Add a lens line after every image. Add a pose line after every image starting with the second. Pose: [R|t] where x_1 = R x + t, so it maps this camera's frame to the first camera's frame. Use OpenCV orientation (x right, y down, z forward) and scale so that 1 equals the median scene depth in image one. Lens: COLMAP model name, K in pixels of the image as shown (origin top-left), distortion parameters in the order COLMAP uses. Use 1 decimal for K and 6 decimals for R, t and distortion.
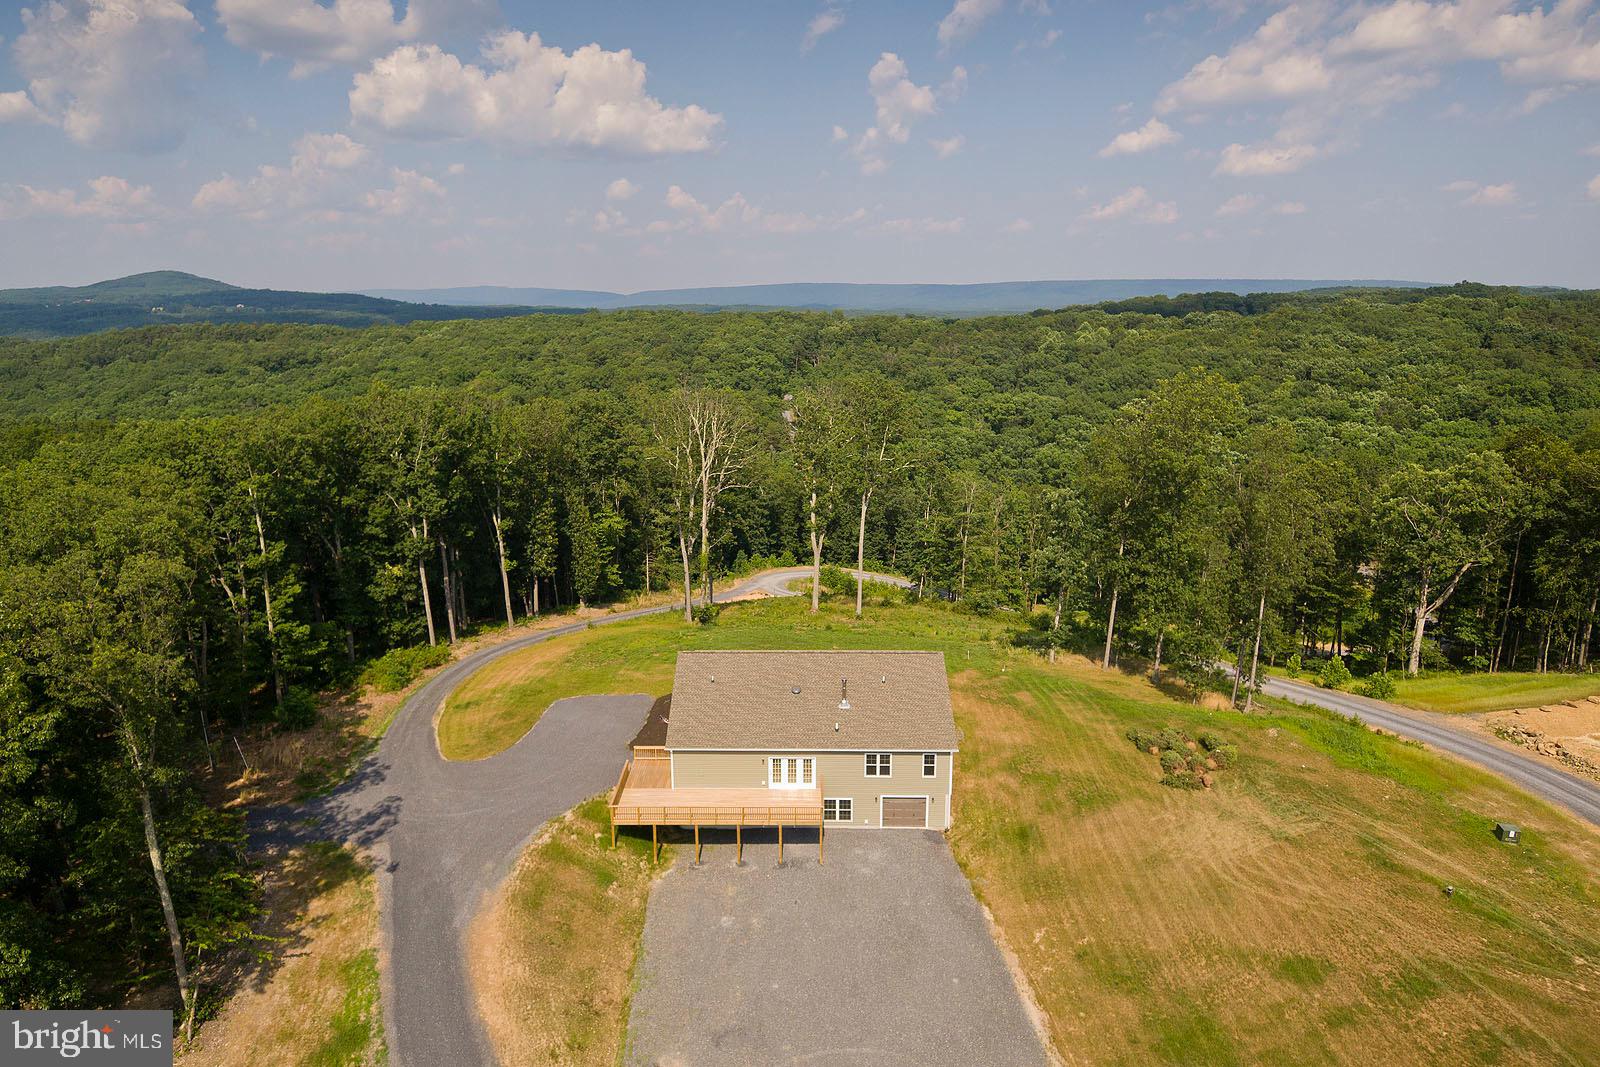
lens RADIAL K [[1024.6, 0, 770.9], [0, 1024.6, 582.6], [0, 0, 1]] dist [0.122122, -0.134153]
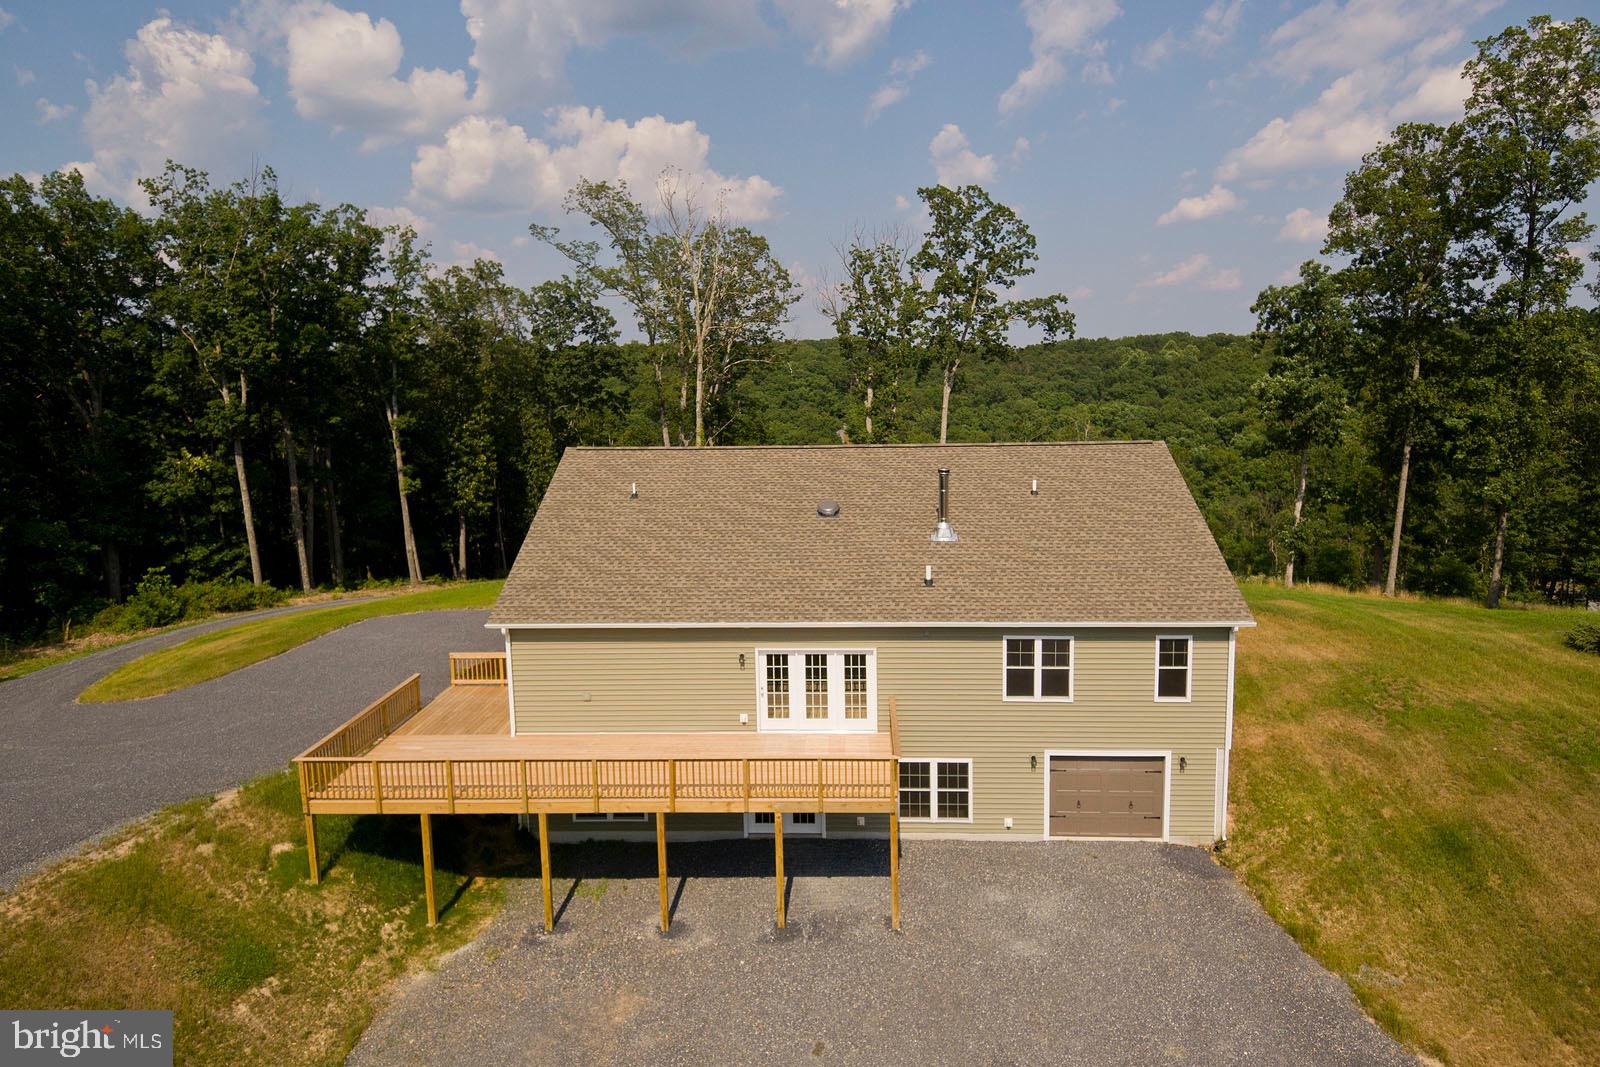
lens RADIAL K [[1026.7, 0, 801.6], [0, 1026.7, 530.5], [0, 0, 1]] dist [0.093647, -0.131487]
pose [[0.999610, -0.007744, -0.026847, 0.025733], [0.003977, 0.990477, -0.137619, 0.176277], [0.027657, 0.137459, 0.990121, 0.596038]]
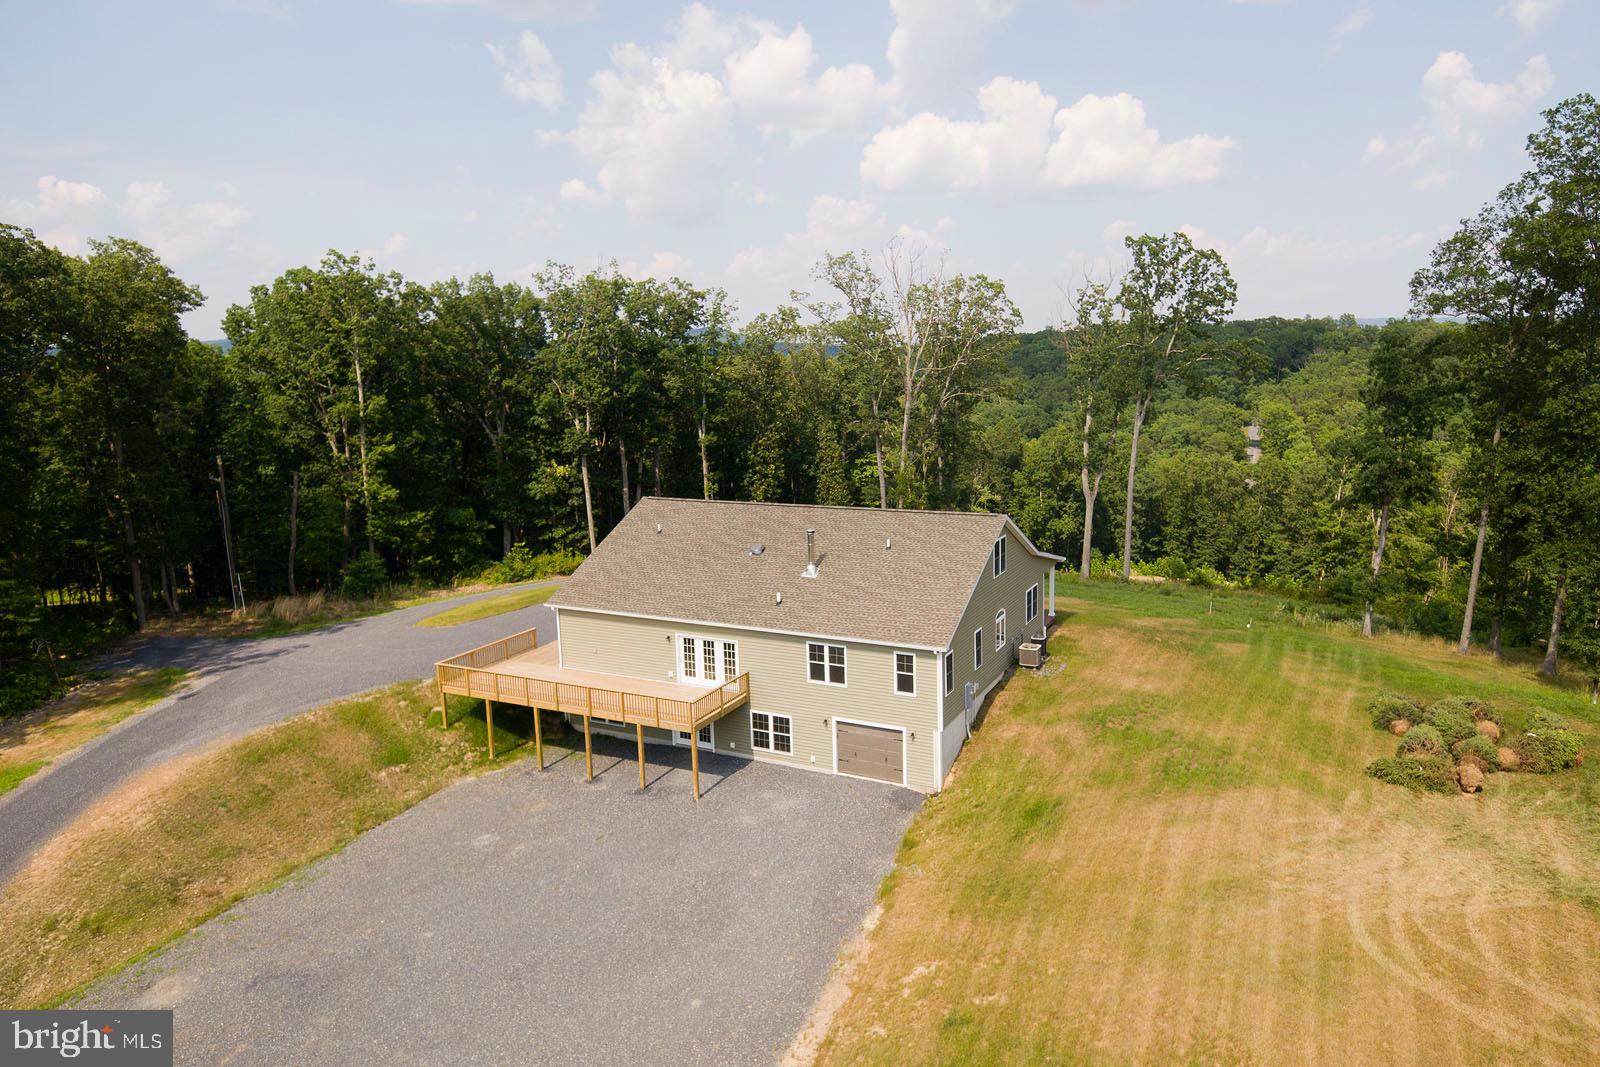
lens RADIAL K [[1046.2, 0, 798.7], [0, 1046.2, 547.4], [0, 0, 1]] dist [0.120129, -0.167340]
pose [[0.892342, 0.062090, -0.447069, 0.357990], [-0.106969, 0.991367, -0.075824, 0.155075], [0.438501, 0.115484, 0.891280, 0.423516]]
